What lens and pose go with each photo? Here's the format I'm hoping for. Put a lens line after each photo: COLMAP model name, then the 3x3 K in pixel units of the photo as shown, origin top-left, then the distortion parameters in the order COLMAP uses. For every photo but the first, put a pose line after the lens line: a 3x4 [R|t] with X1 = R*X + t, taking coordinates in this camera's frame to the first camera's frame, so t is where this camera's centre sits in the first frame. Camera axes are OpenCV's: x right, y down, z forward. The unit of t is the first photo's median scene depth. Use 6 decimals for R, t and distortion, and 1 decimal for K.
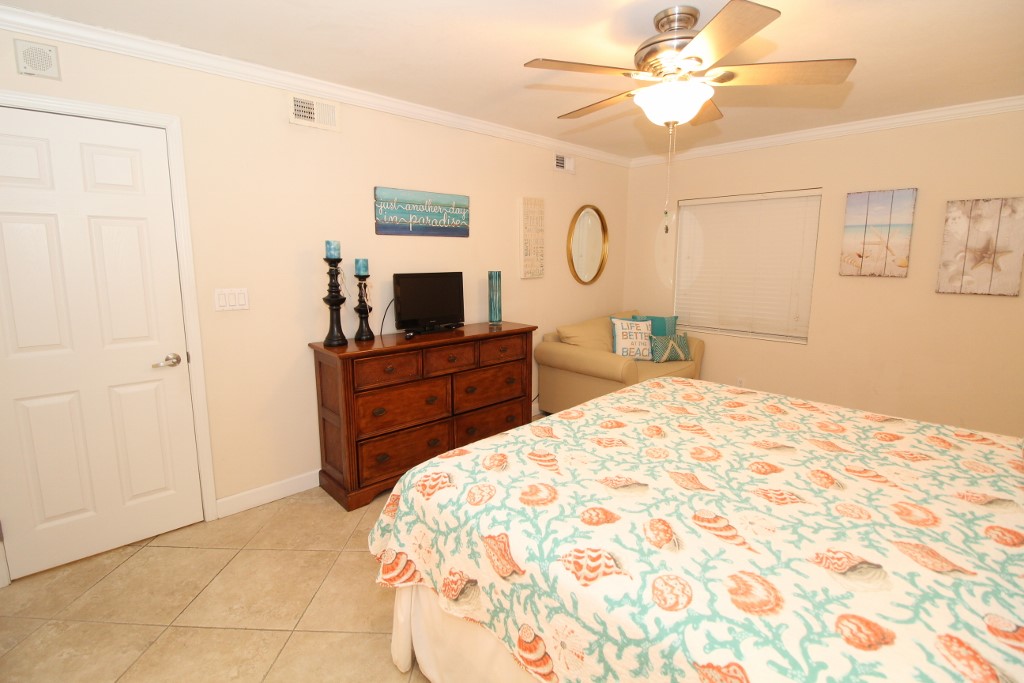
lens RADIAL K [[474.4, 0, 507.6], [0, 474.4, 341.3], [0, 0, 1]] dist [-0.006201, -0.006045]
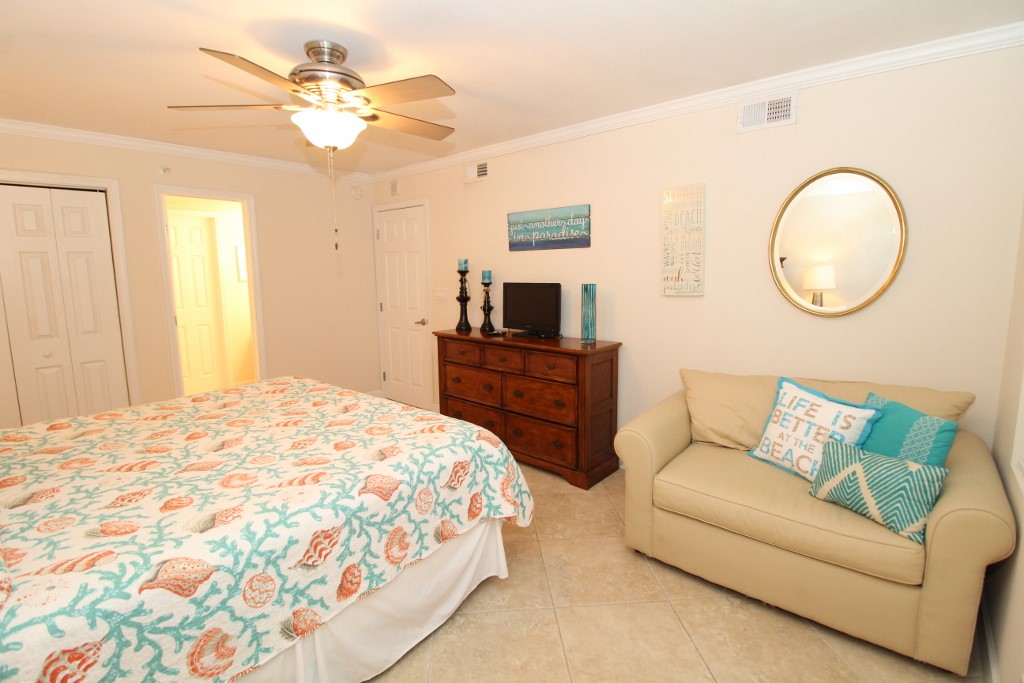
lens RADIAL K [[474.4, 0, 510.7], [0, 474.4, 337.7], [0, 0, 1]] dist [-0.006201, -0.006045]
pose [[0.097314, 0.143513, -0.984852, 1.015508], [-0.160478, 0.978863, 0.126783, -0.163156], [0.982231, 0.145709, 0.118287, 0.900373]]
